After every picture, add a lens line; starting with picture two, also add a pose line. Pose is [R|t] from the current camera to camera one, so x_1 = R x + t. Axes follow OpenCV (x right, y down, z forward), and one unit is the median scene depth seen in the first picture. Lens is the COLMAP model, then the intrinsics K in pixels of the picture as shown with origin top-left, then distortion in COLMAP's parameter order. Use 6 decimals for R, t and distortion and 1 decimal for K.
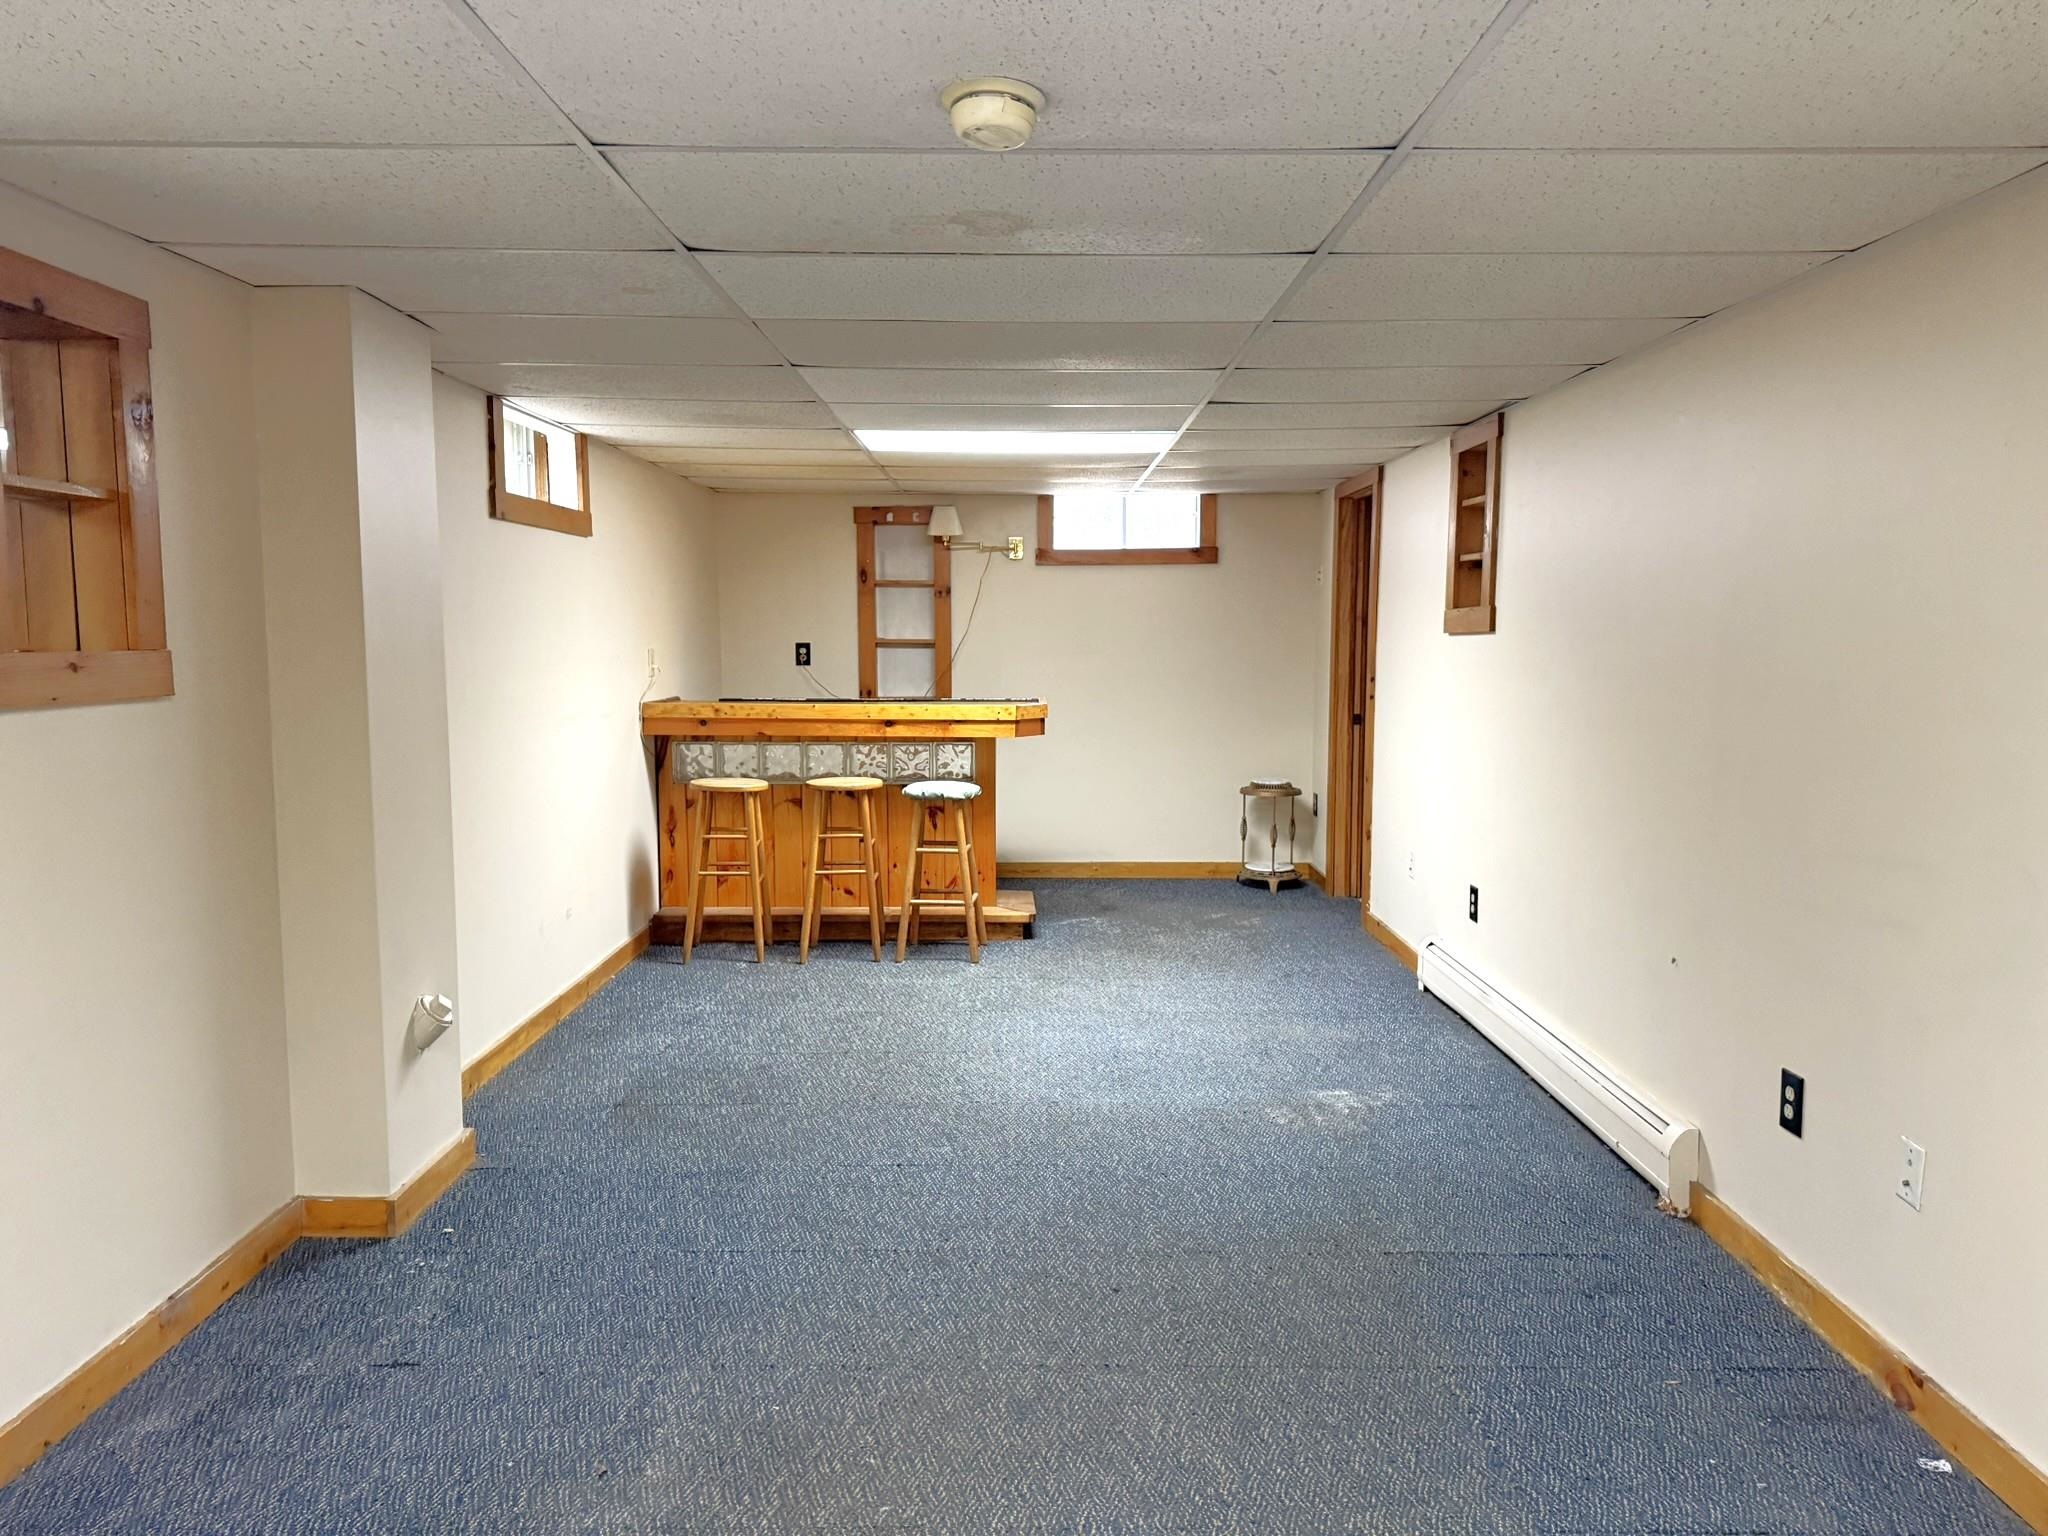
lens RADIAL K [[1454.1, 0, 1013.2], [0, 1454.1, 776.8], [0, 0, 1]] dist [0.064288, -0.064987]
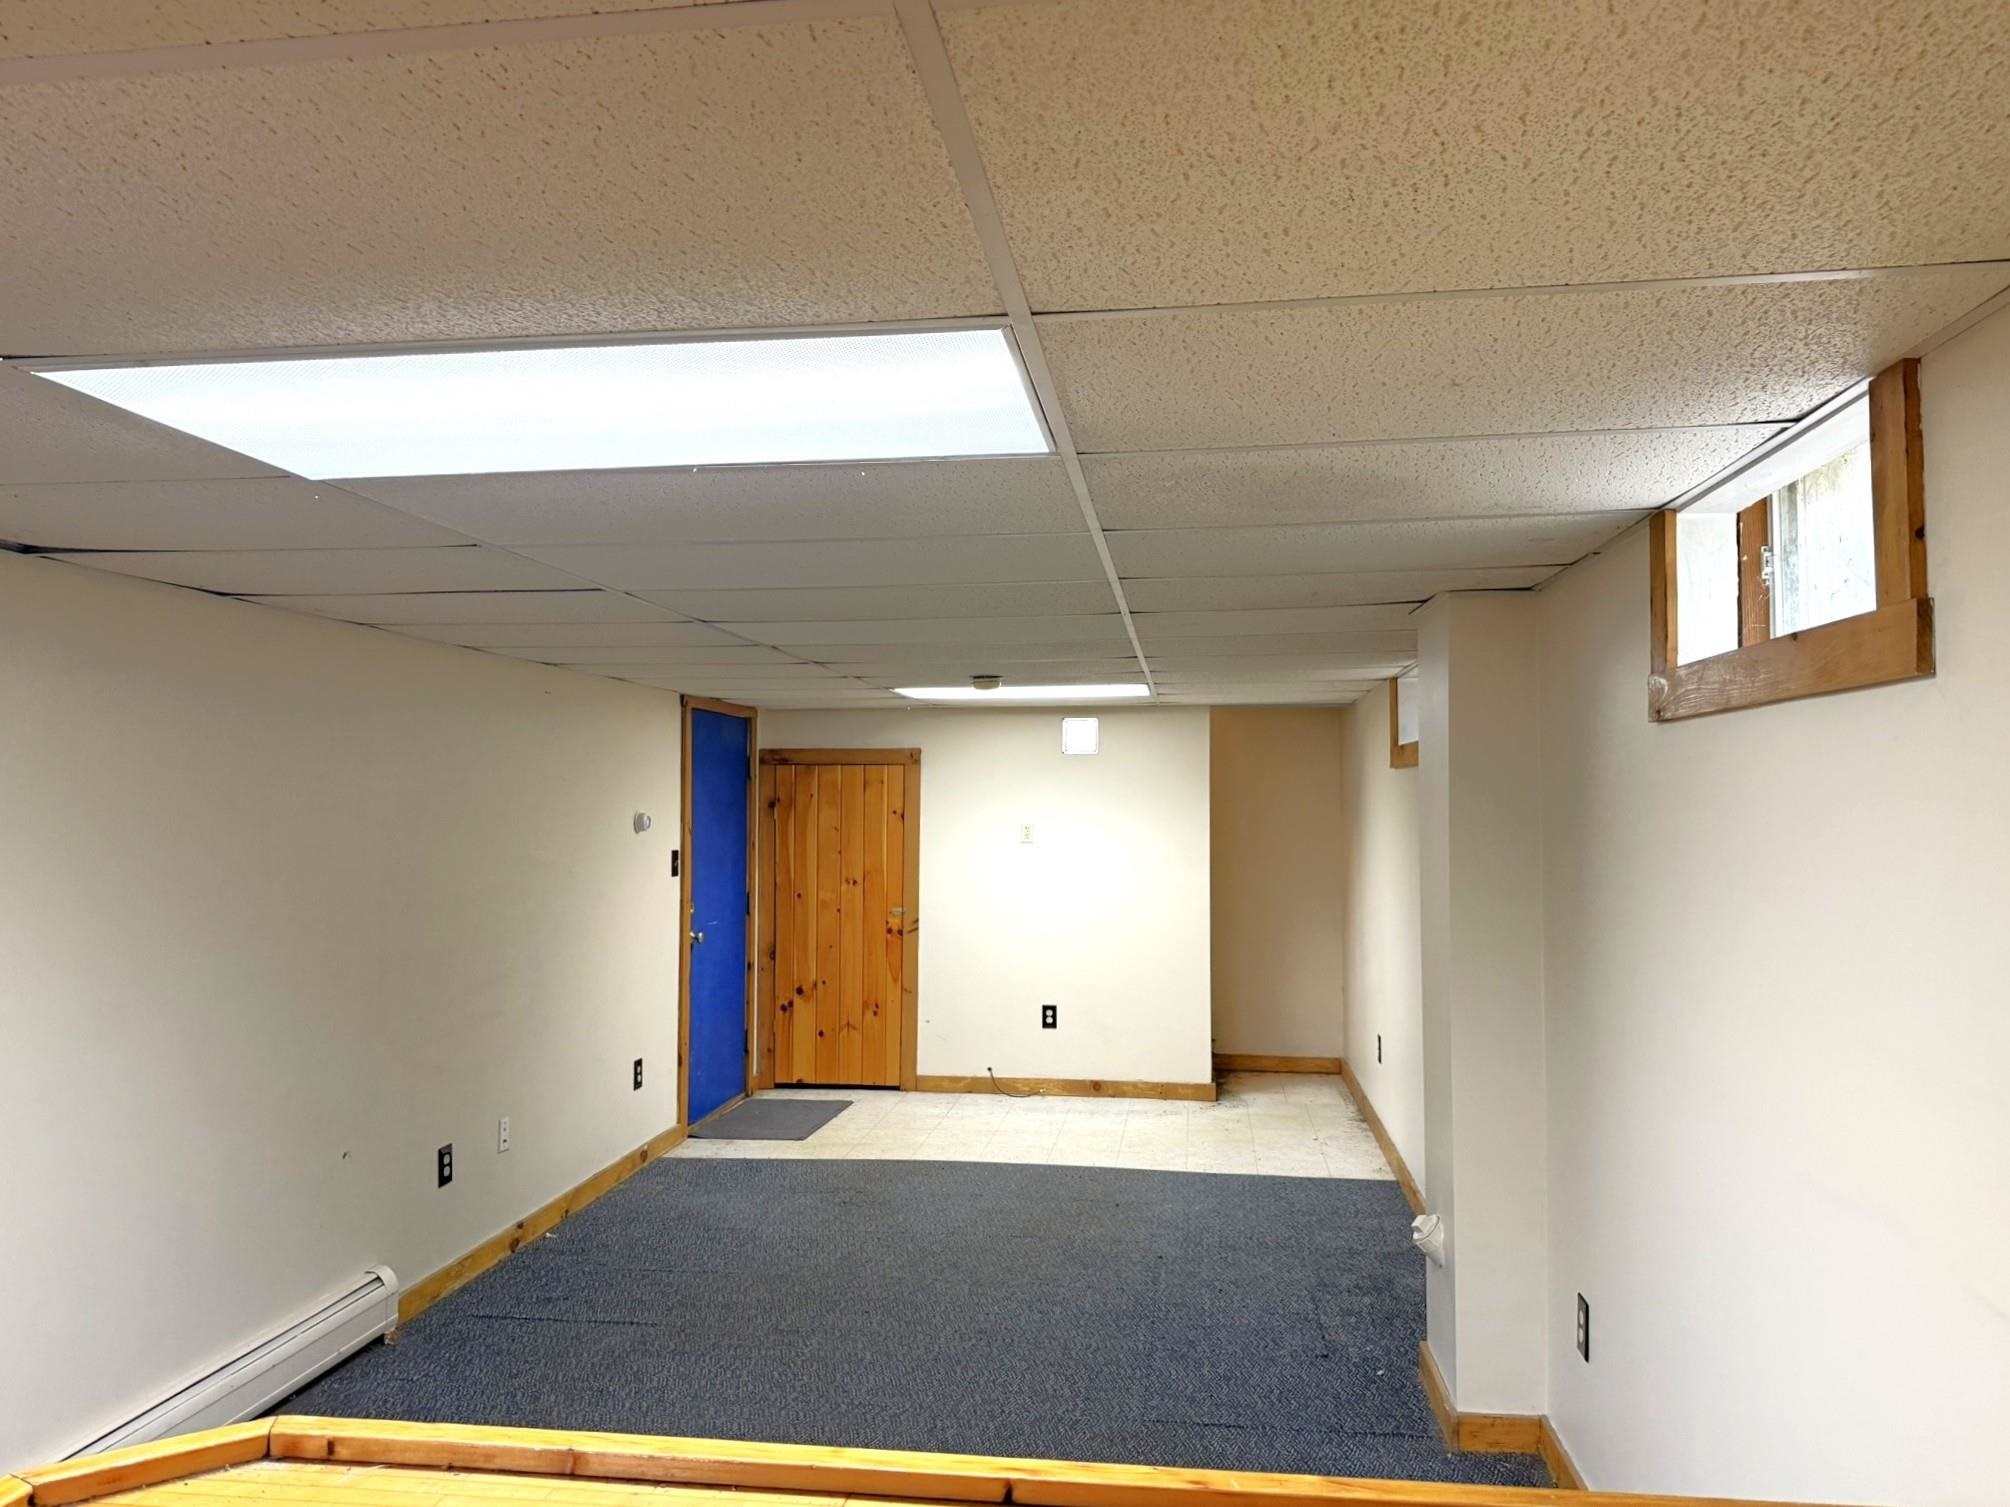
lens RADIAL K [[1404.1, 0, 1005.0], [0, 1404.1, 753.5], [0, 0, 1]] dist [0.000097, 0.000083]
pose [[-0.992553, 0.004770, 0.121722, -0.246246], [0.013858, 0.997167, 0.073925, -0.318473], [-0.121024, 0.075062, -0.989808, 2.373574]]
